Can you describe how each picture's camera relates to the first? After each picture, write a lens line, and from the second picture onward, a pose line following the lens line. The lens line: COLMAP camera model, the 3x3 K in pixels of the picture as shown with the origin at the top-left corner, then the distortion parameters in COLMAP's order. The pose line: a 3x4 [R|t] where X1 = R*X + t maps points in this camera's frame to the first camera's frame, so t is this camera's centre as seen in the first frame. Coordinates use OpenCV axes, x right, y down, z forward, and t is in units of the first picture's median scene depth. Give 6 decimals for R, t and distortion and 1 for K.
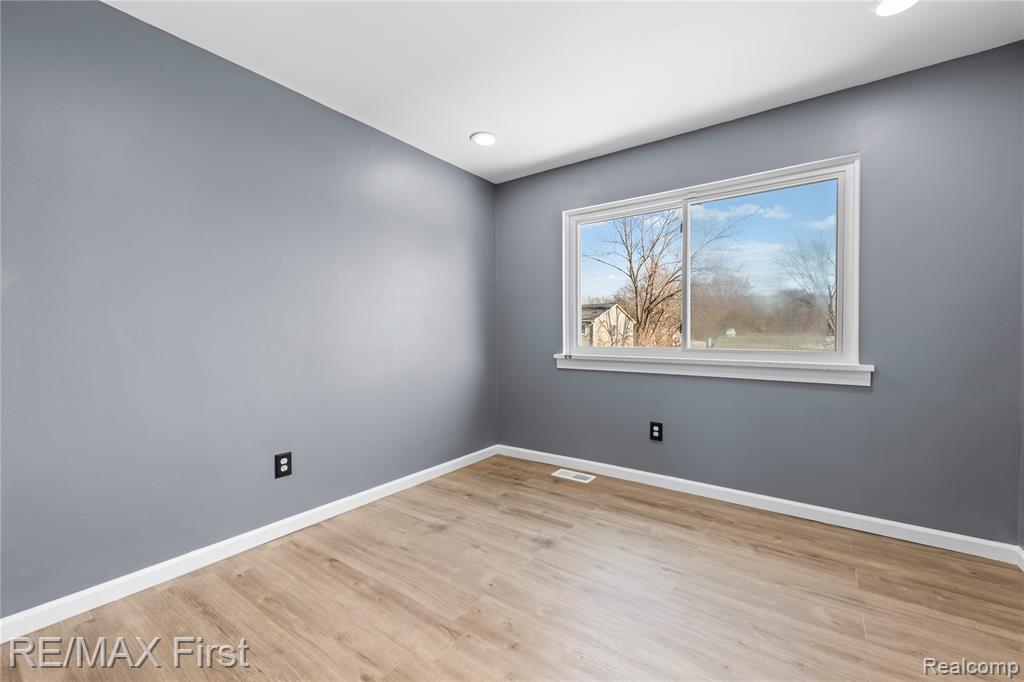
lens RADIAL K [[403.8, 0, 513.3], [0, 403.8, 328.8], [0, 0, 1]] dist [0.008050, -0.000126]
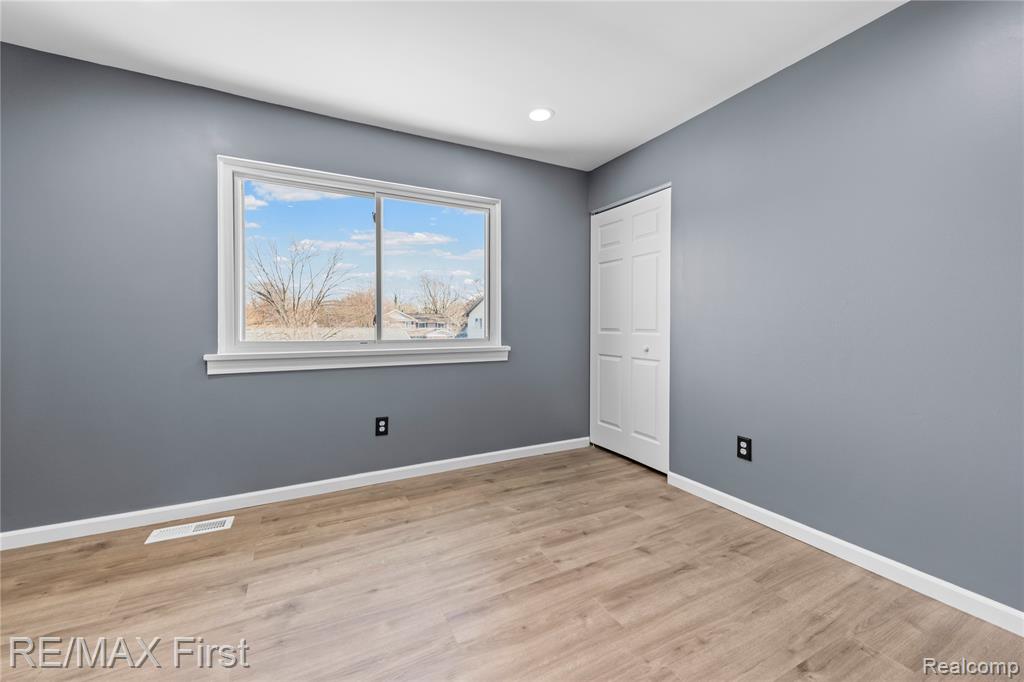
lens RADIAL K [[413.6, 0, 515.6], [0, 413.6, 319.7], [0, 0, 1]] dist [0.001188, -0.000012]
pose [[0.437412, 0.008513, 0.899221, -0.414548], [-0.004980, 0.999963, -0.007044, 0.003654], [-0.899247, -0.001397, 0.437438, 0.294949]]
